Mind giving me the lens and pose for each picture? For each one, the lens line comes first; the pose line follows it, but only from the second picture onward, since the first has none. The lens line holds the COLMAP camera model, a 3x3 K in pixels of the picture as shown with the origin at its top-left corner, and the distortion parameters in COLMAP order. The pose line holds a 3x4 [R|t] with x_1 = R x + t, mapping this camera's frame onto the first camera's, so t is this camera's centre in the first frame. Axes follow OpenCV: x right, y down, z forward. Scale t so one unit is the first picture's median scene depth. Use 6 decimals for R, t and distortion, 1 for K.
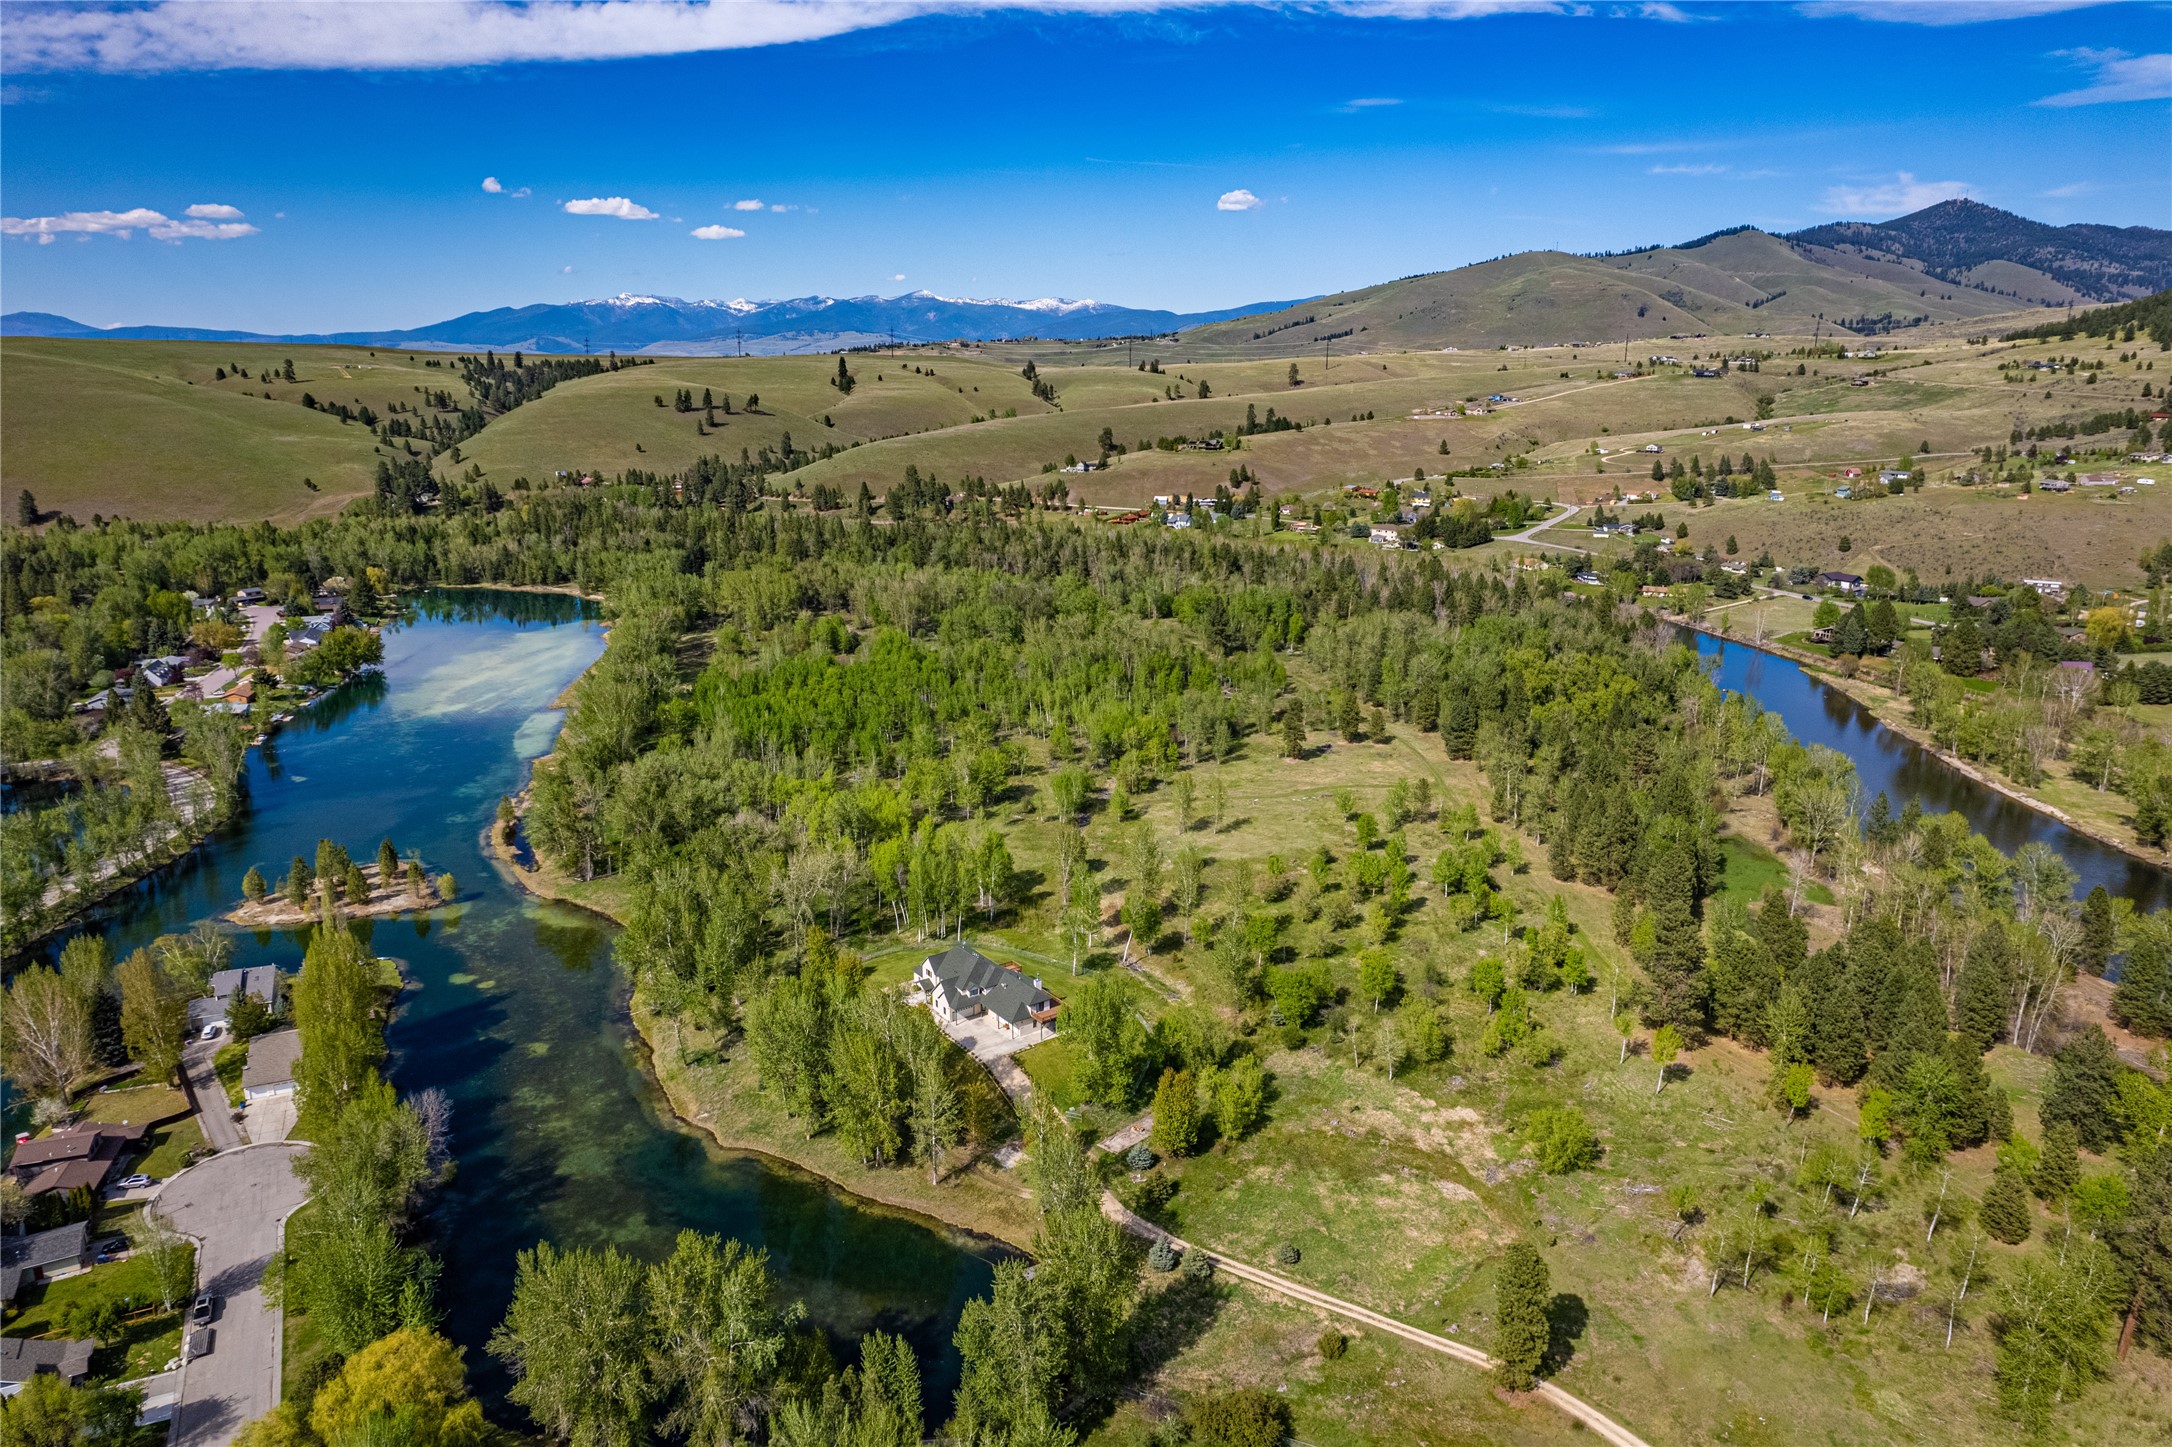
lens RADIAL K [[1457.3, 0, 1099.0], [0, 1457.3, 723.1], [0, 0, 1]] dist [-0.081199, 0.079676]
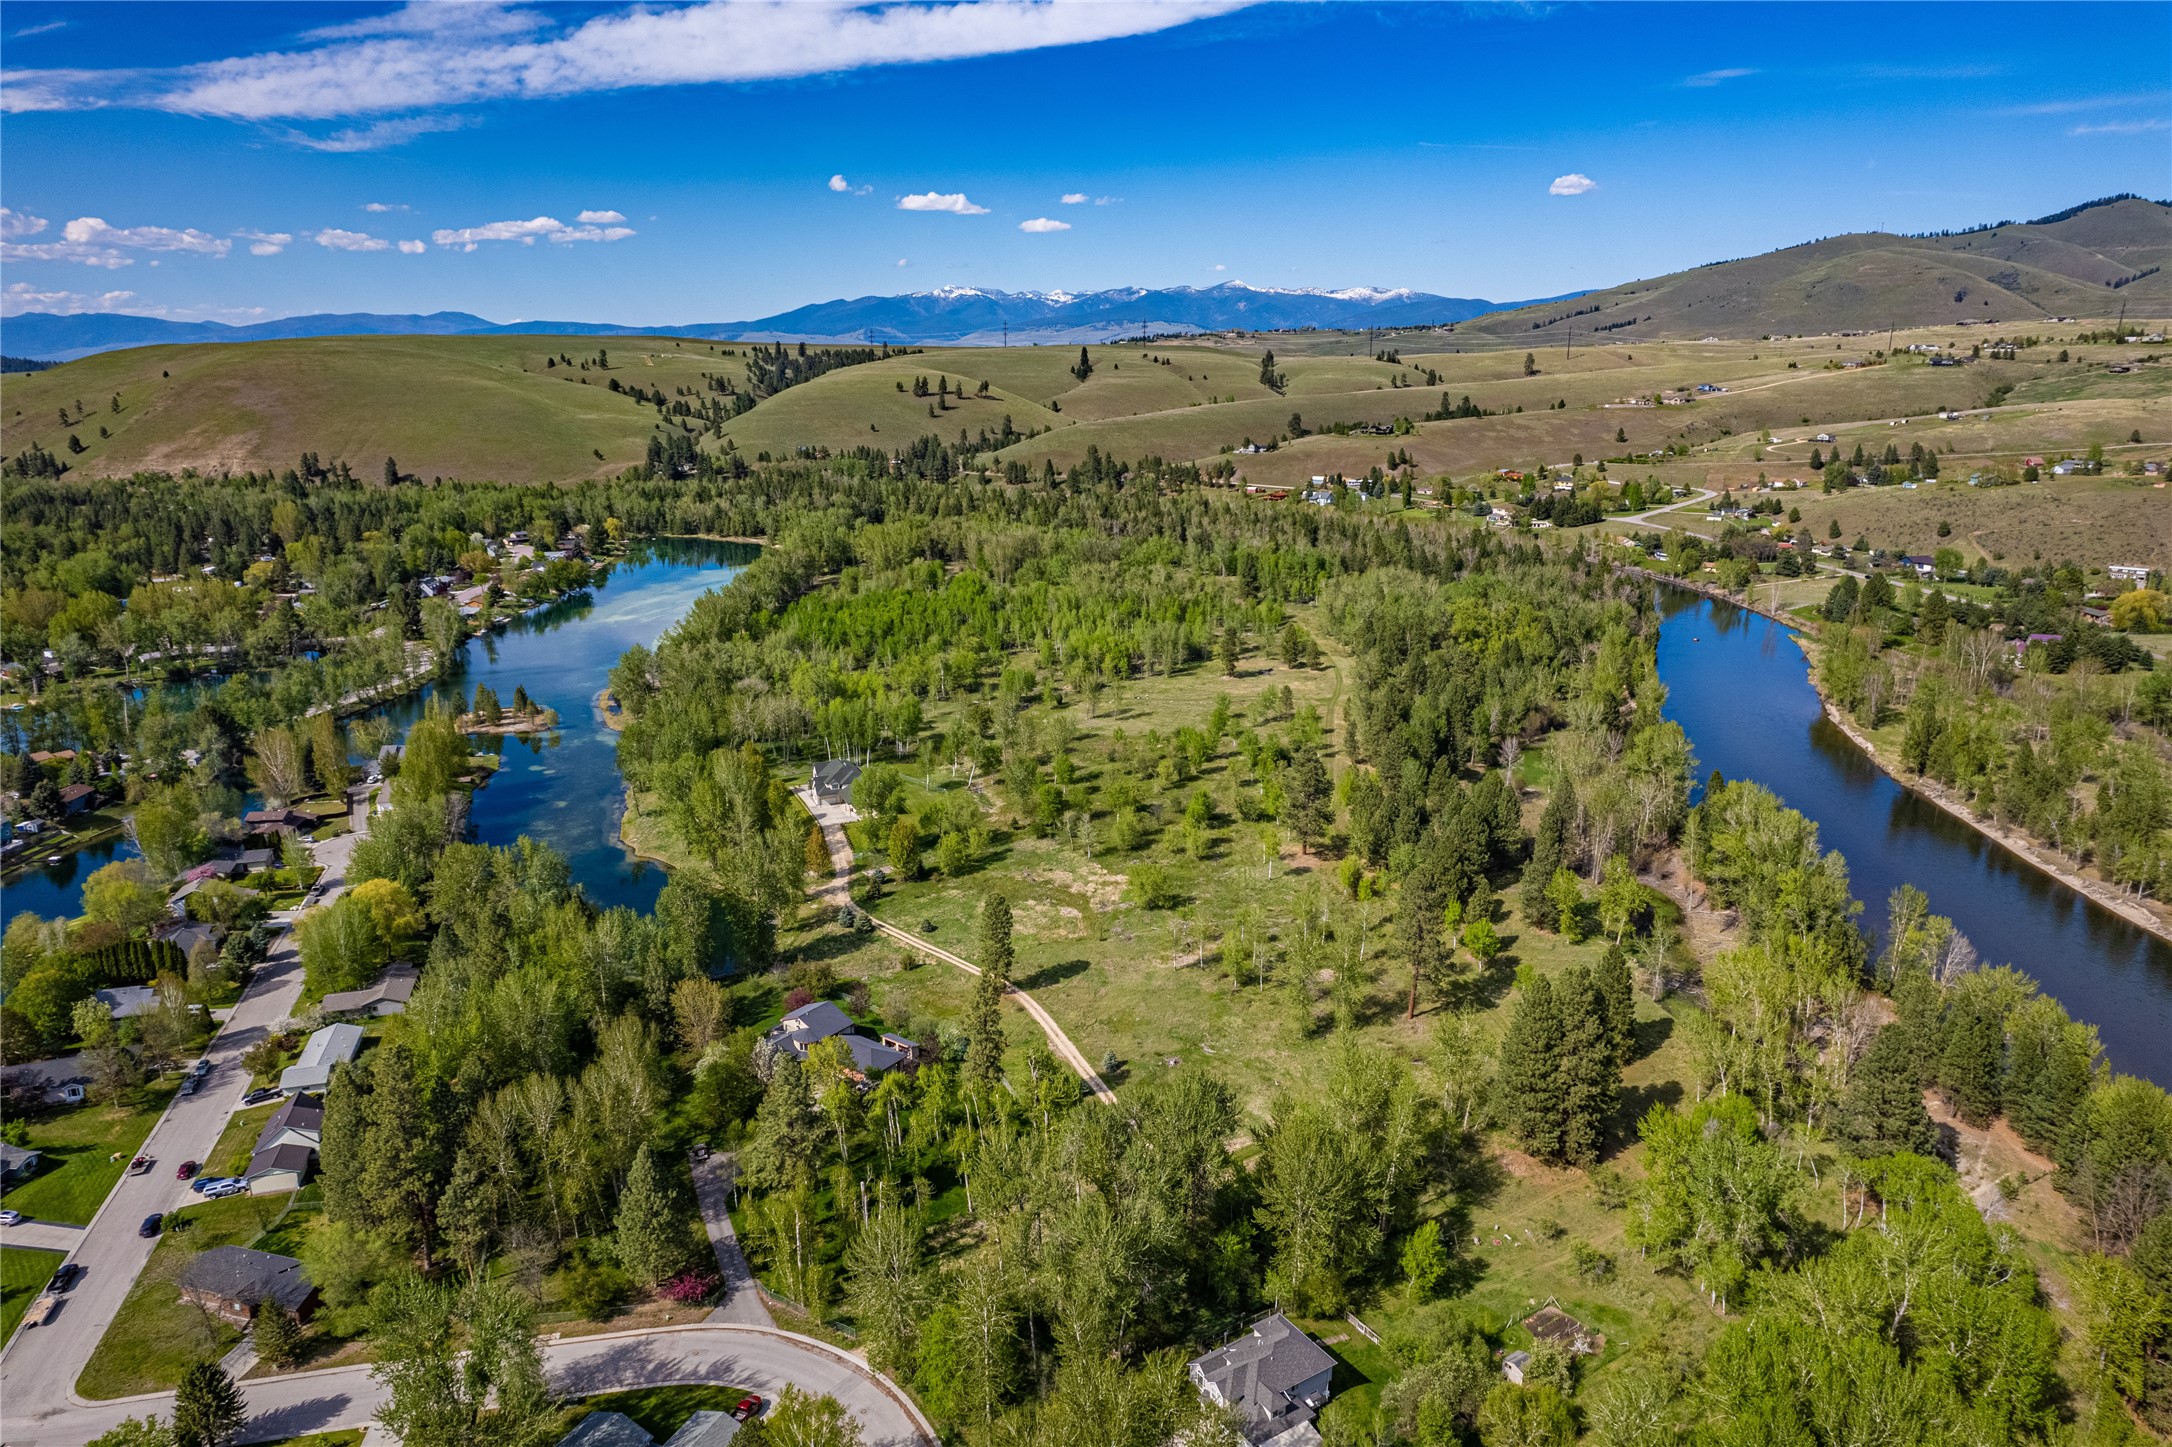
lens RADIAL K [[1457.3, 0, 1079.3], [0, 1457.3, 722.4], [0, 0, 1]] dist [-0.081199, 0.079676]
pose [[0.974446, 0.050900, -0.218778, 0.132447], [-0.049520, 0.998704, 0.011793, 0.025925], [0.219095, -0.000657, 0.975703, -0.104233]]
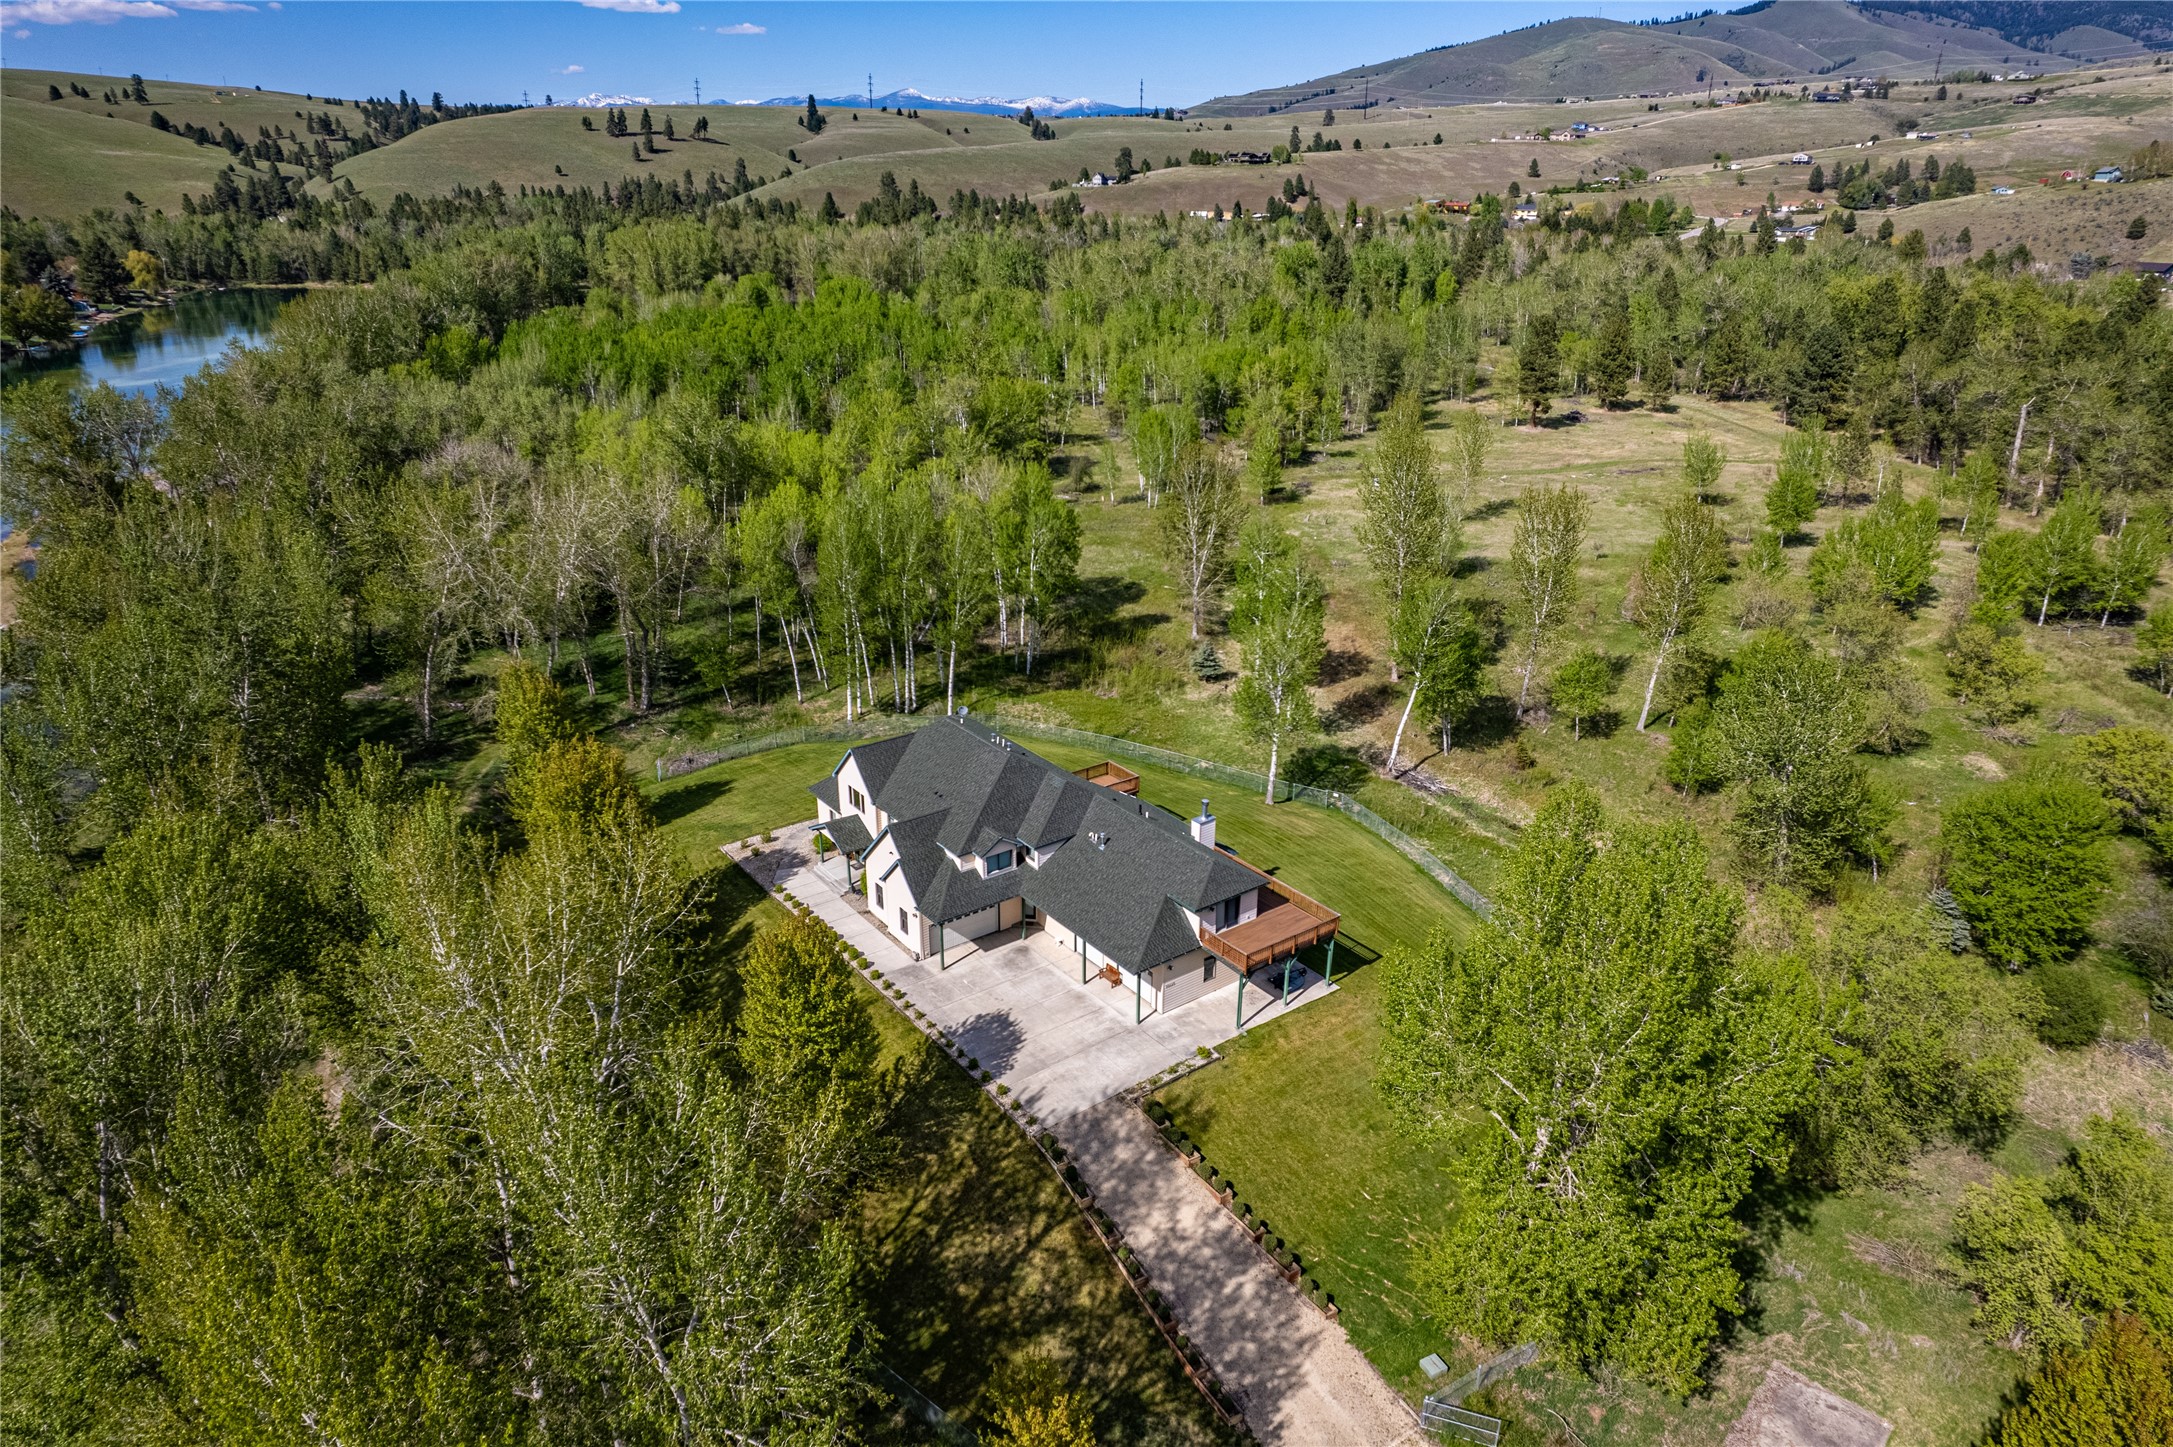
lens RADIAL K [[1457.9, 0, 1083.1], [0, 1457.9, 726.2], [0, 0, 1]] dist [-0.081199, 0.079676]
pose [[0.999967, -0.003111, -0.007564, -0.018813], [0.004004, 0.992643, 0.121014, 0.034144], [0.007132, -0.121041, 0.992622, 0.198899]]
